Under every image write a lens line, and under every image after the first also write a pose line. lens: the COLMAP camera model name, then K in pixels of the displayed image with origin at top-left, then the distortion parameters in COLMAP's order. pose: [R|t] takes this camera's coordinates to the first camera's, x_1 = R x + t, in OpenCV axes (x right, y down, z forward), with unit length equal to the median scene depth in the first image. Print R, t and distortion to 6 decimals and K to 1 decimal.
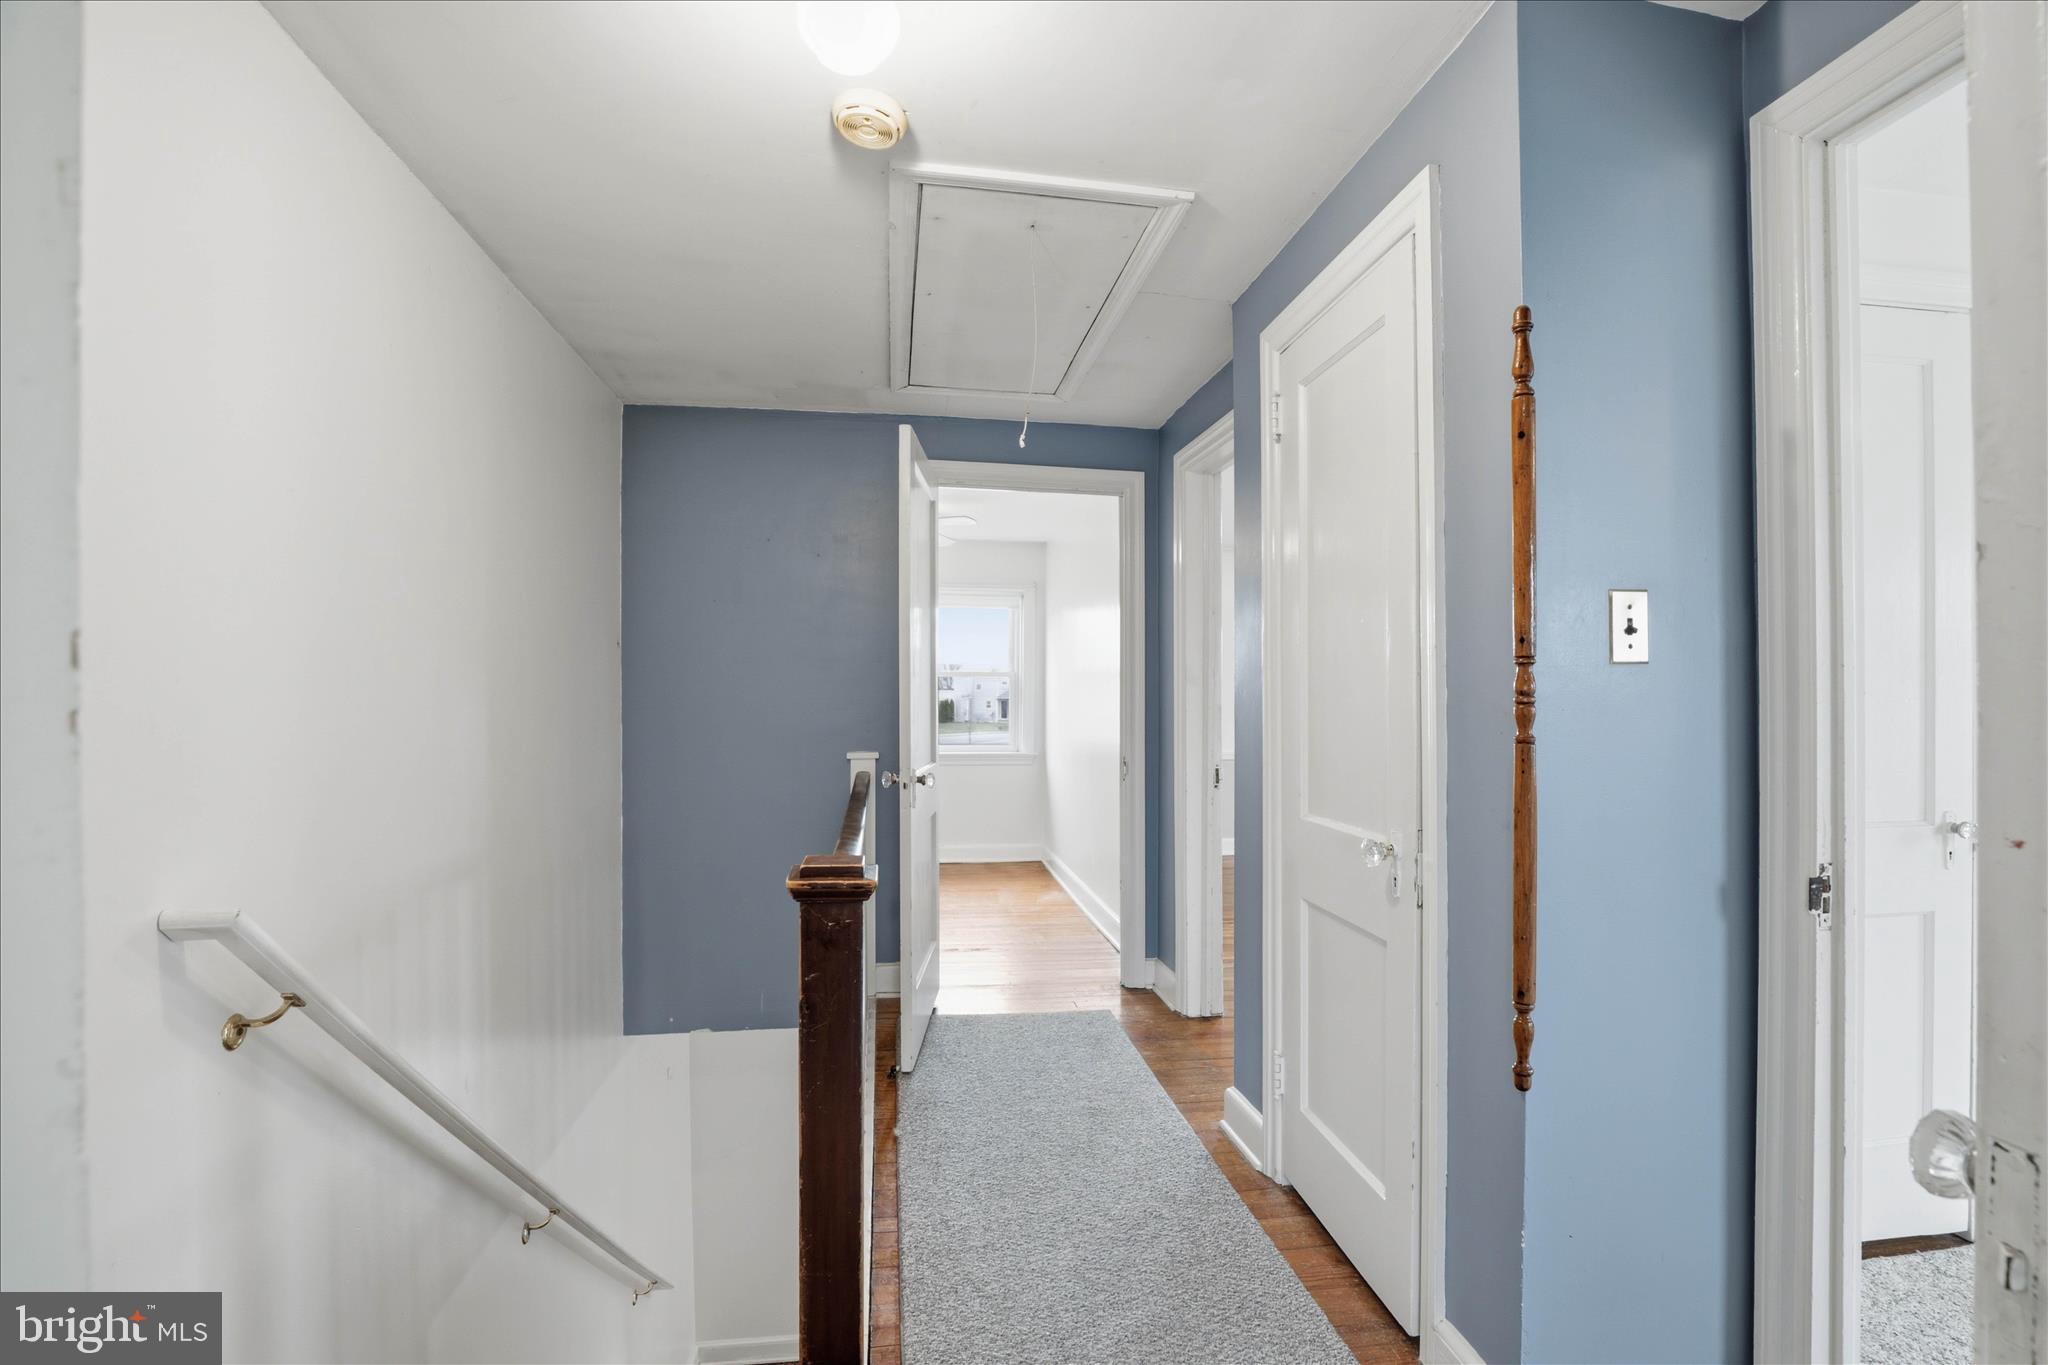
lens RADIAL K [[941.4, 0, 1024.6], [0, 941.4, 685.4], [0, 0, 1]] dist [-0.026279, -0.000649]
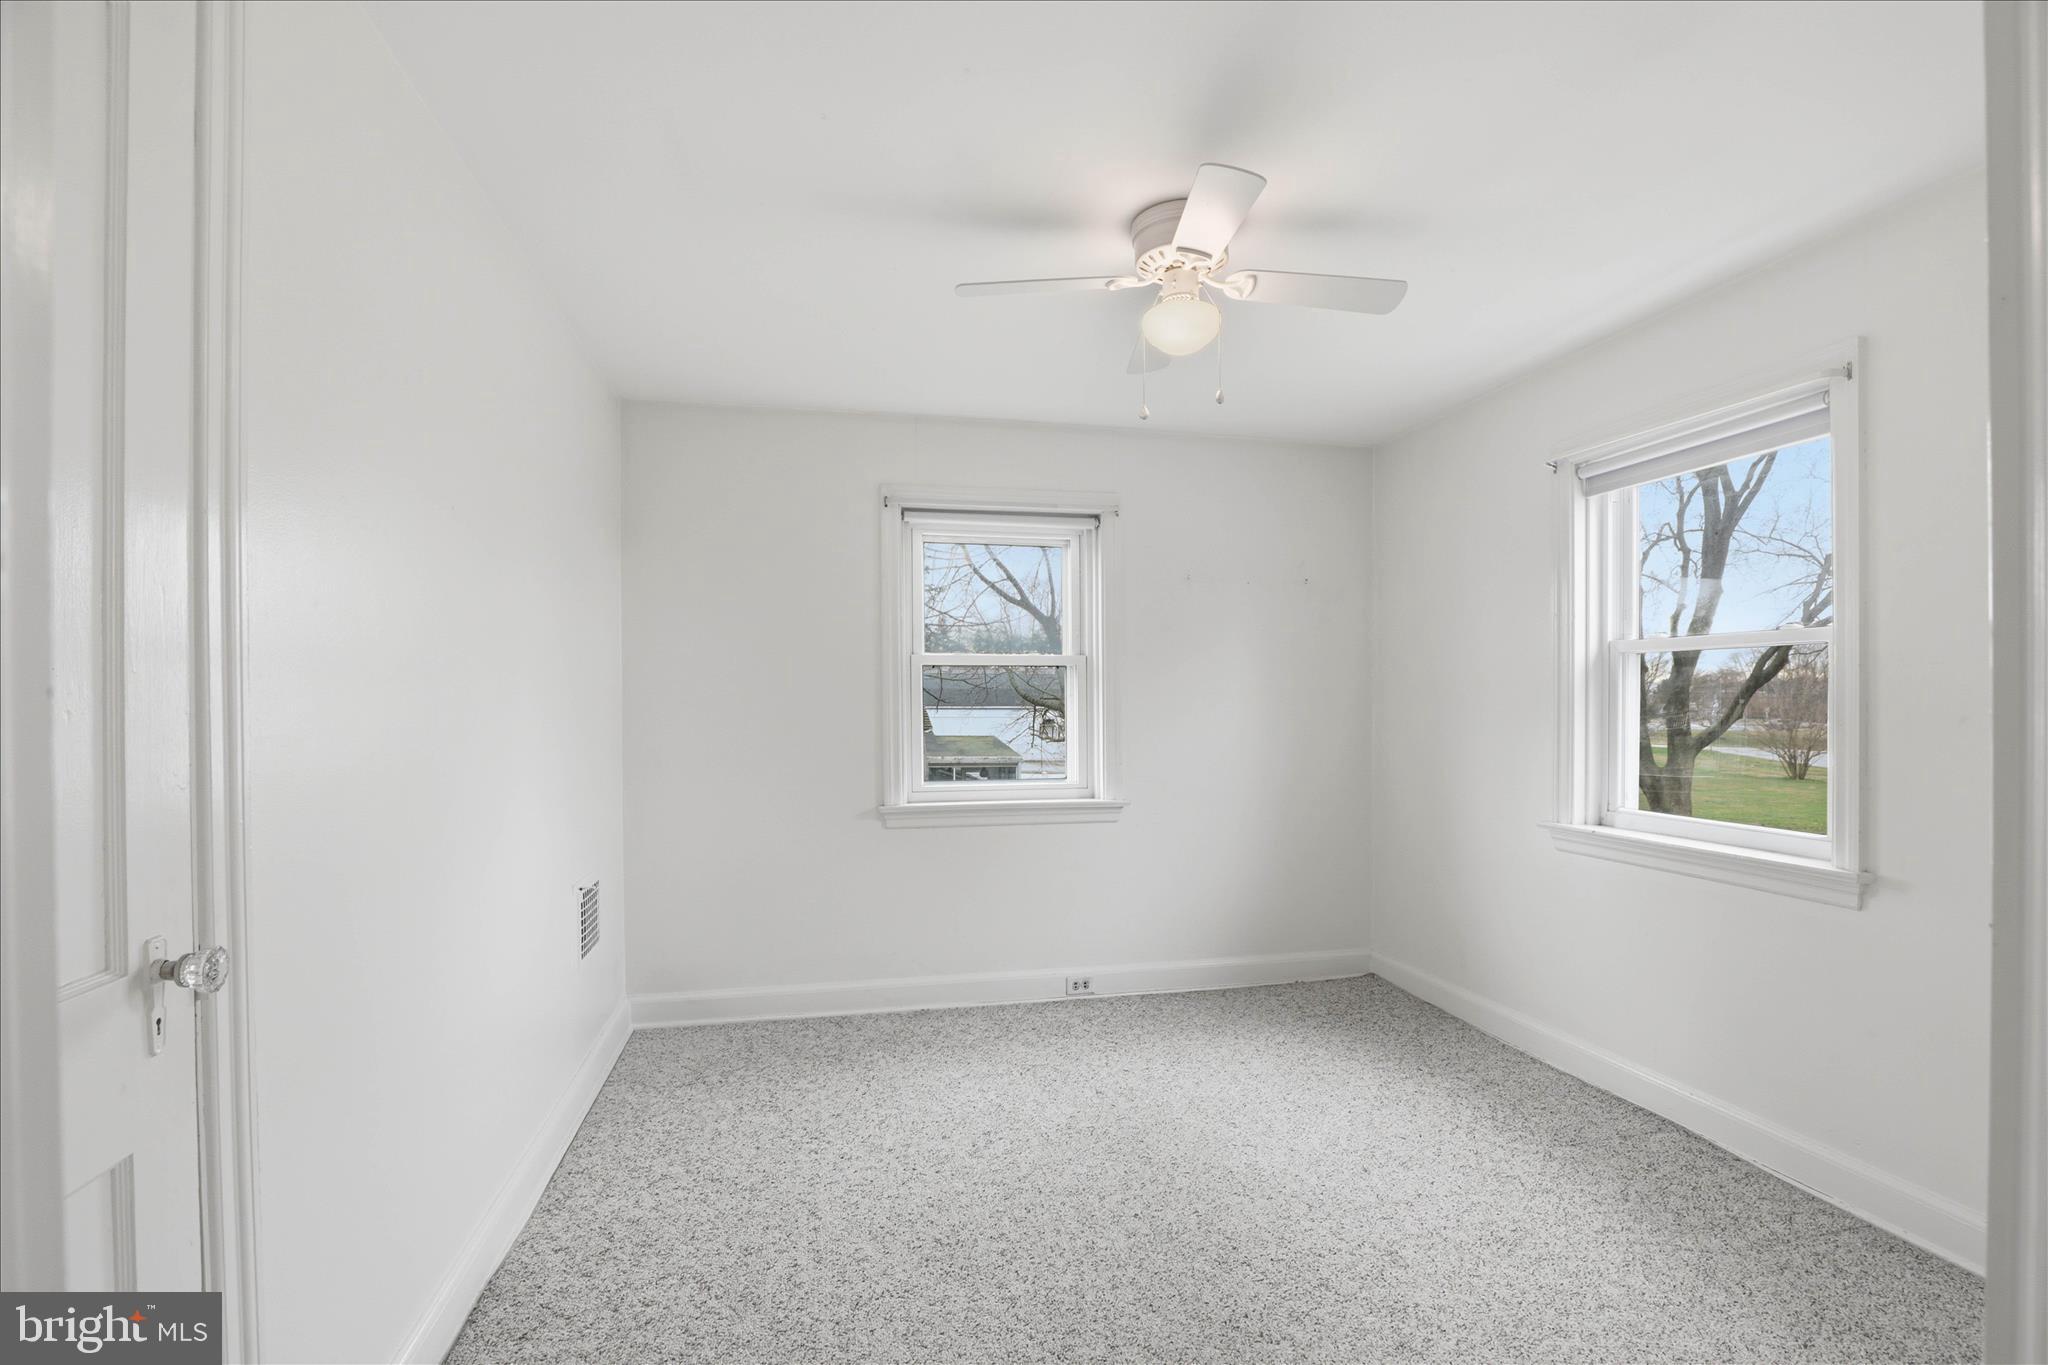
lens RADIAL K [[941.4, 0, 1020.9], [0, 941.4, 690.9], [0, 0, 1]] dist [-0.026279, -0.000649]
pose [[-0.065541, 0.002554, 0.997847, 0.517700], [-0.006811, 0.999972, -0.003006, 0.004658], [-0.997827, -0.006994, -0.065522, 0.602161]]
